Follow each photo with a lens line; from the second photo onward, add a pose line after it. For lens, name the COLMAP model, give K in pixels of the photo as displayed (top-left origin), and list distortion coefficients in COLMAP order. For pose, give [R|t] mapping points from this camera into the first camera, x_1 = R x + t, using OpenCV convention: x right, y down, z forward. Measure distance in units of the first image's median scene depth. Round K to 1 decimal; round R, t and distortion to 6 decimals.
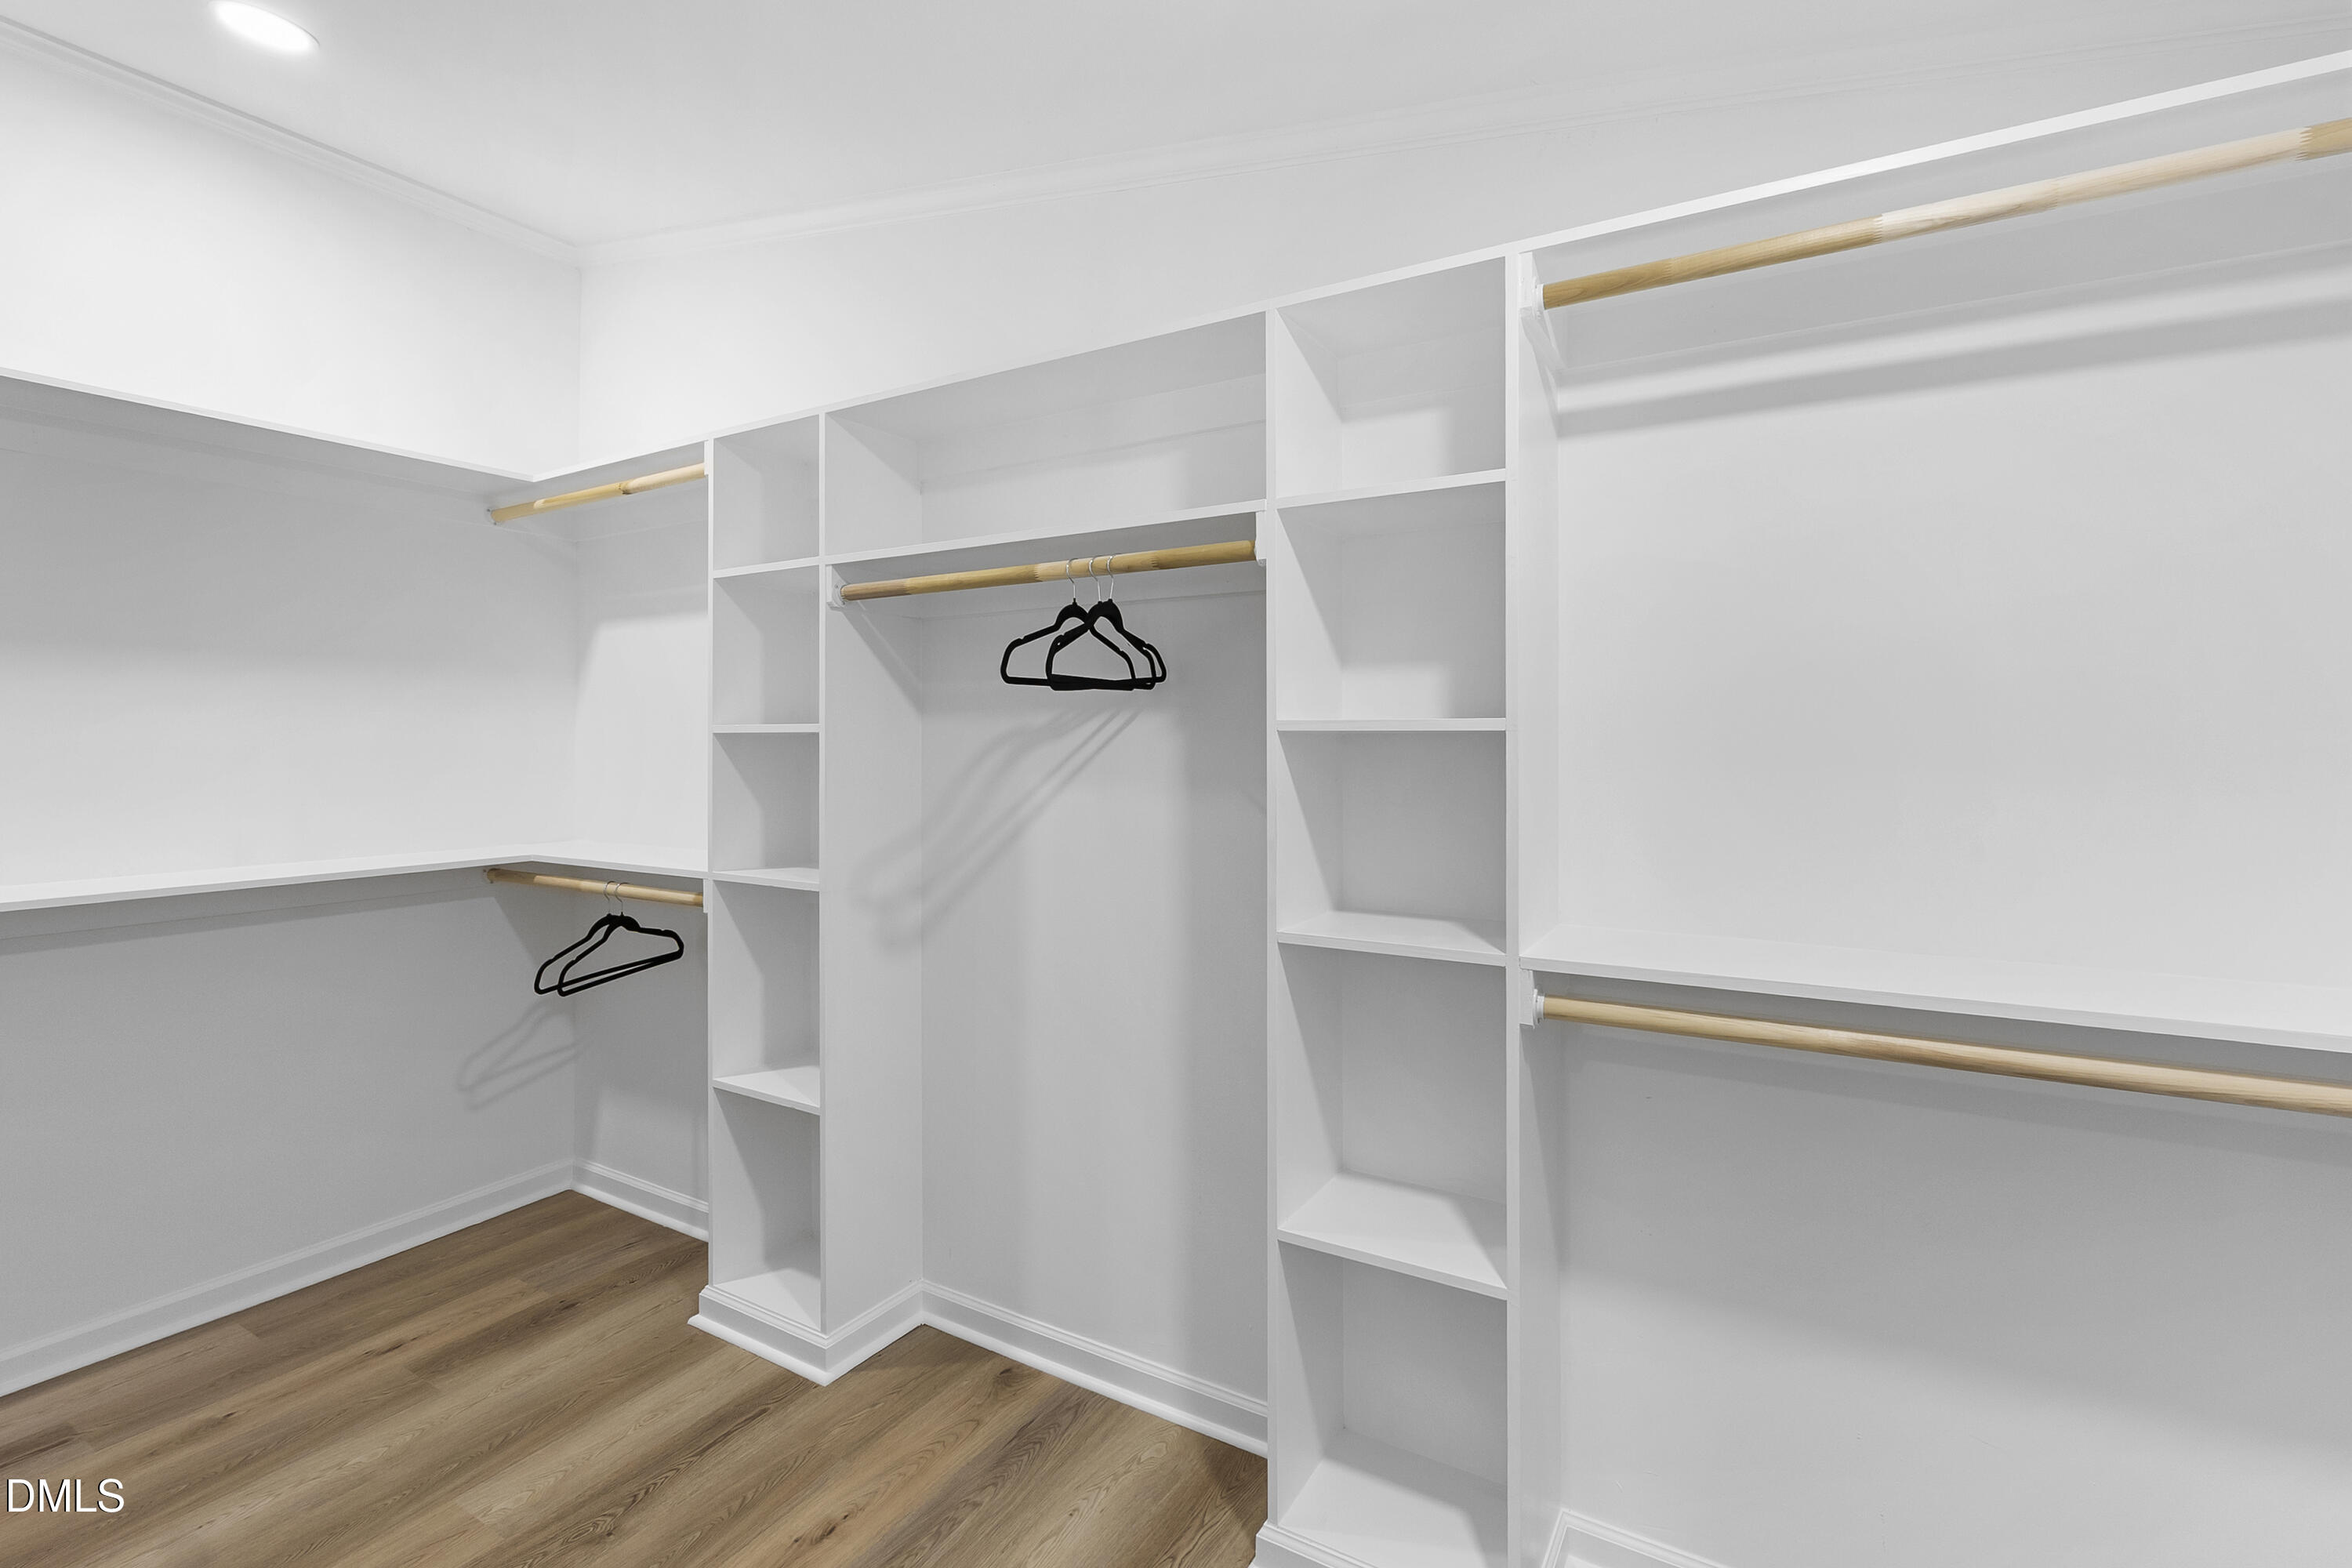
lens RADIAL K [[1045.7, 0, 1173.8], [0, 1045.7, 770.2], [0, 0, 1]] dist [-0.000891, -0.000146]
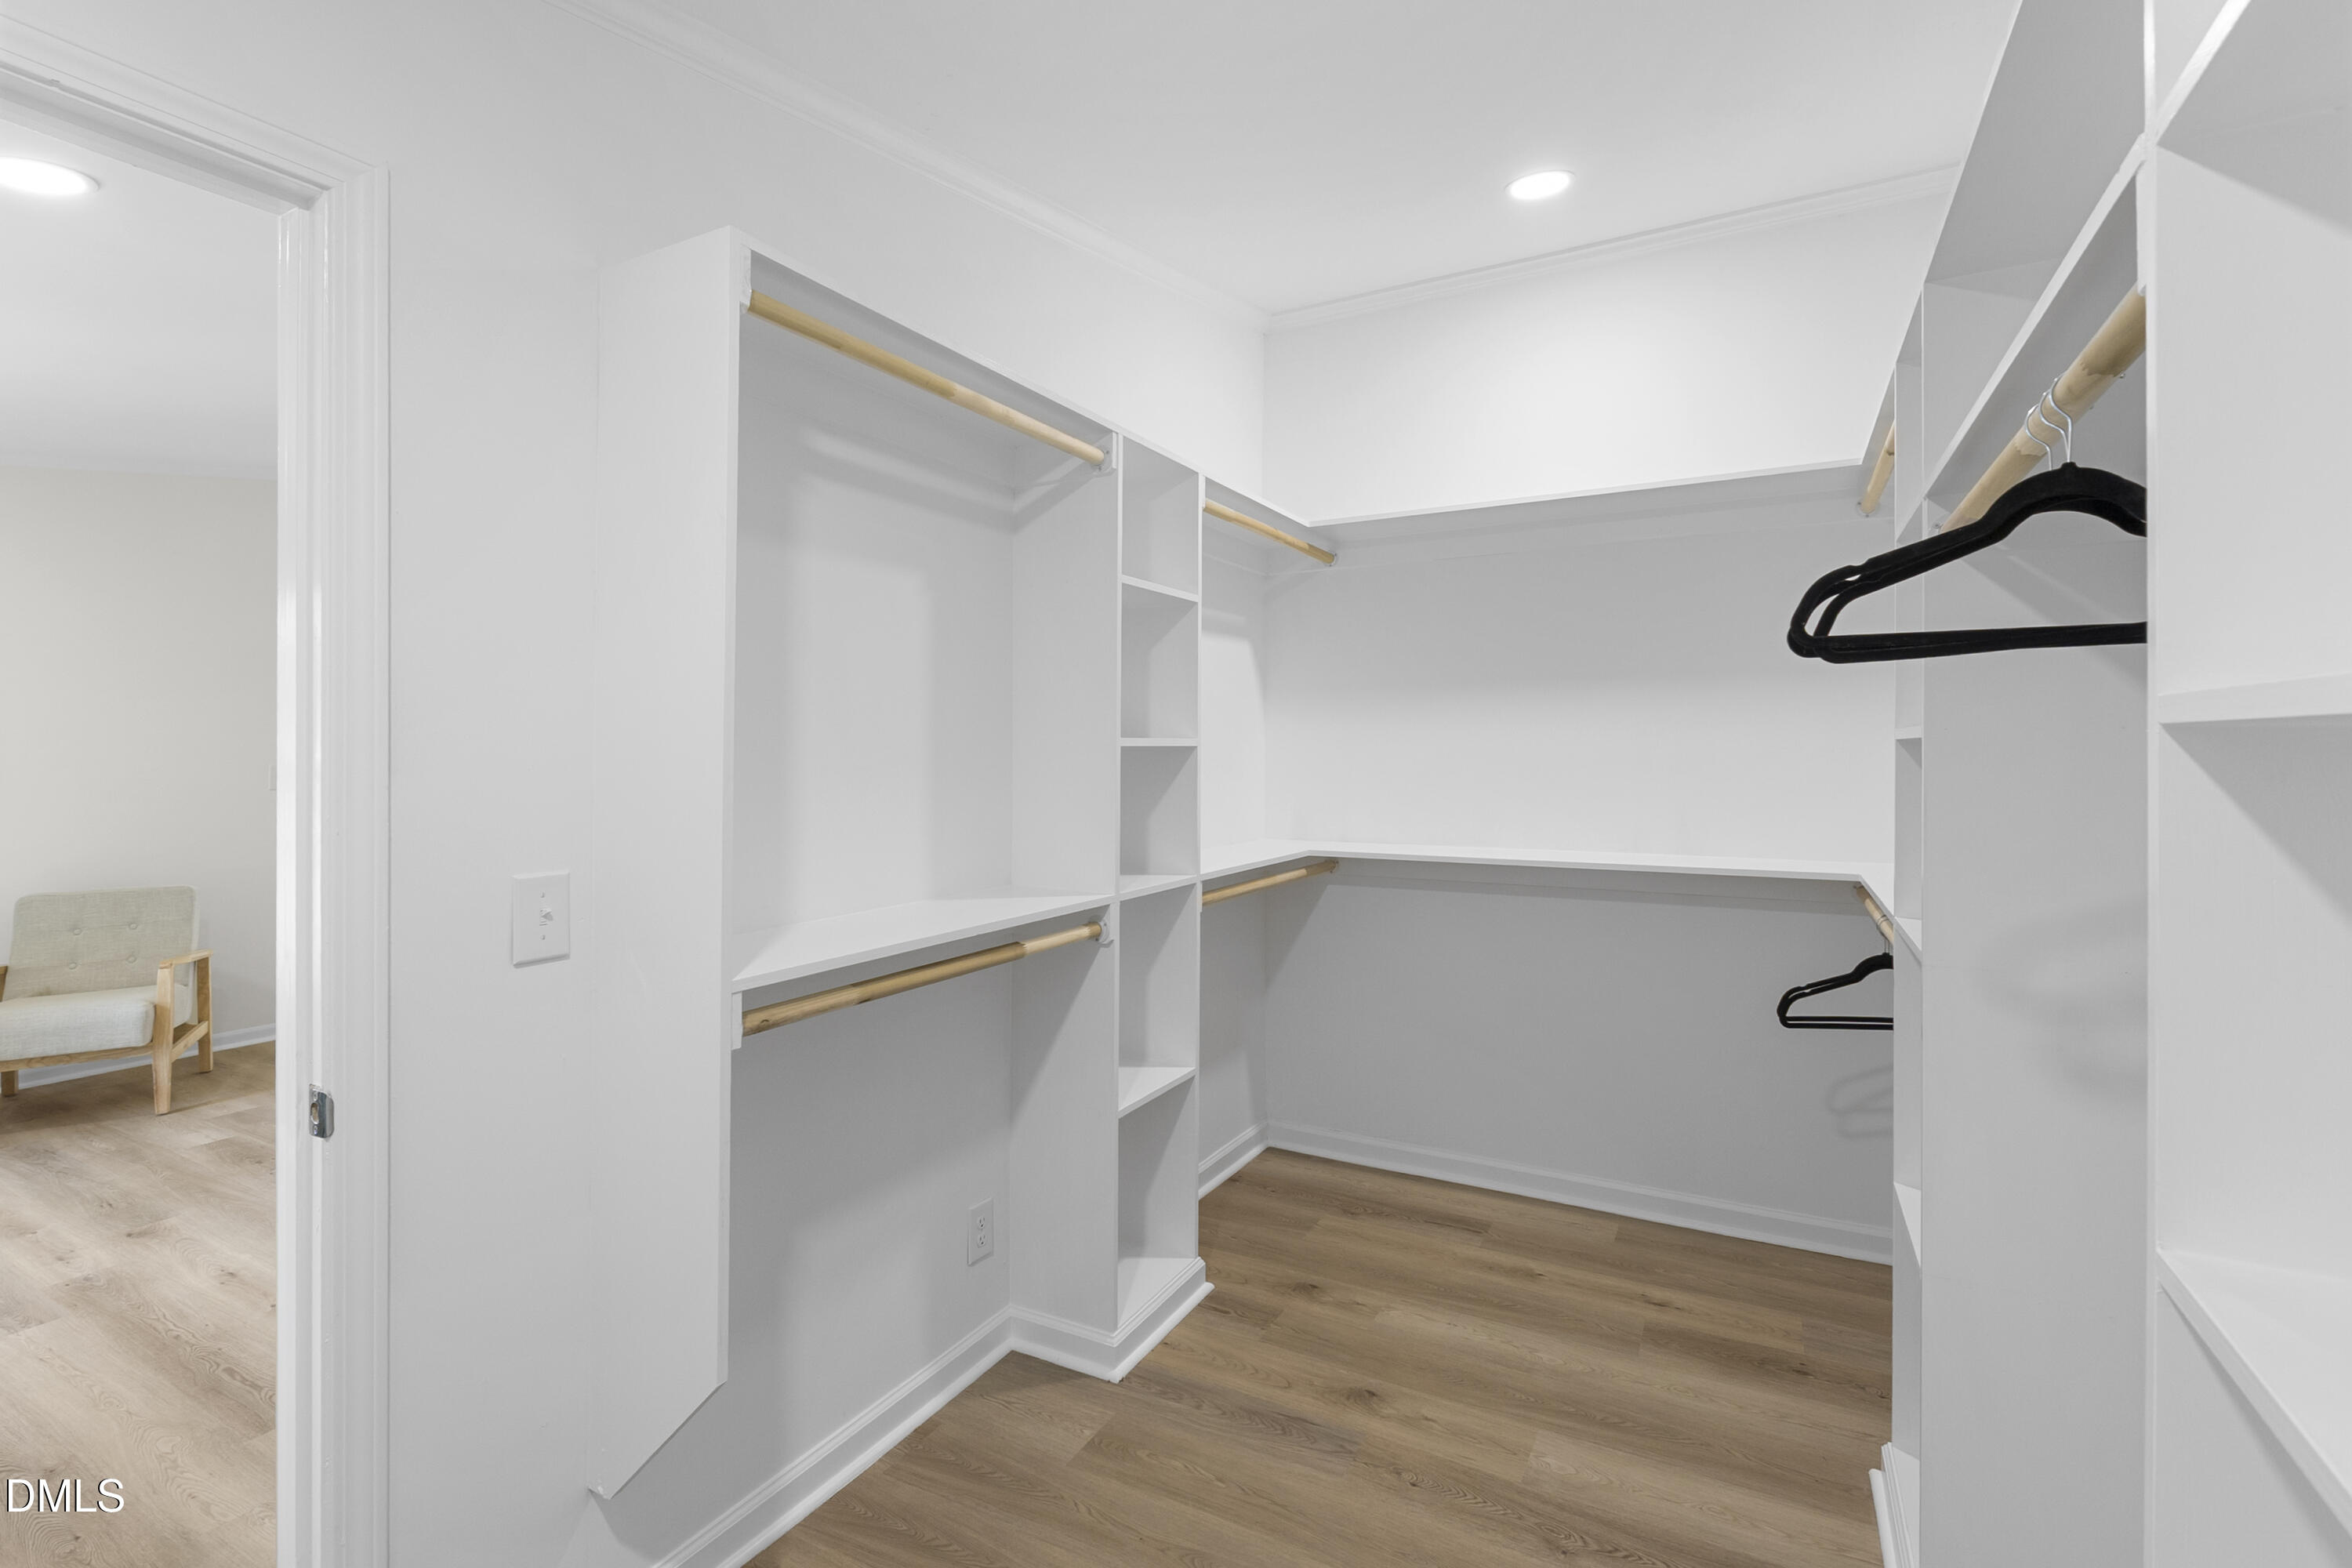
lens RADIAL K [[1045.7, 0, 1175.3], [0, 1045.7, 766.9], [0, 0, 1]] dist [-0.000891, -0.000146]
pose [[0.031561, 0.011118, -0.999440, 0.357762], [-0.018357, 0.999776, 0.010542, -0.015359], [0.999333, 0.018014, 0.031758, 0.485925]]
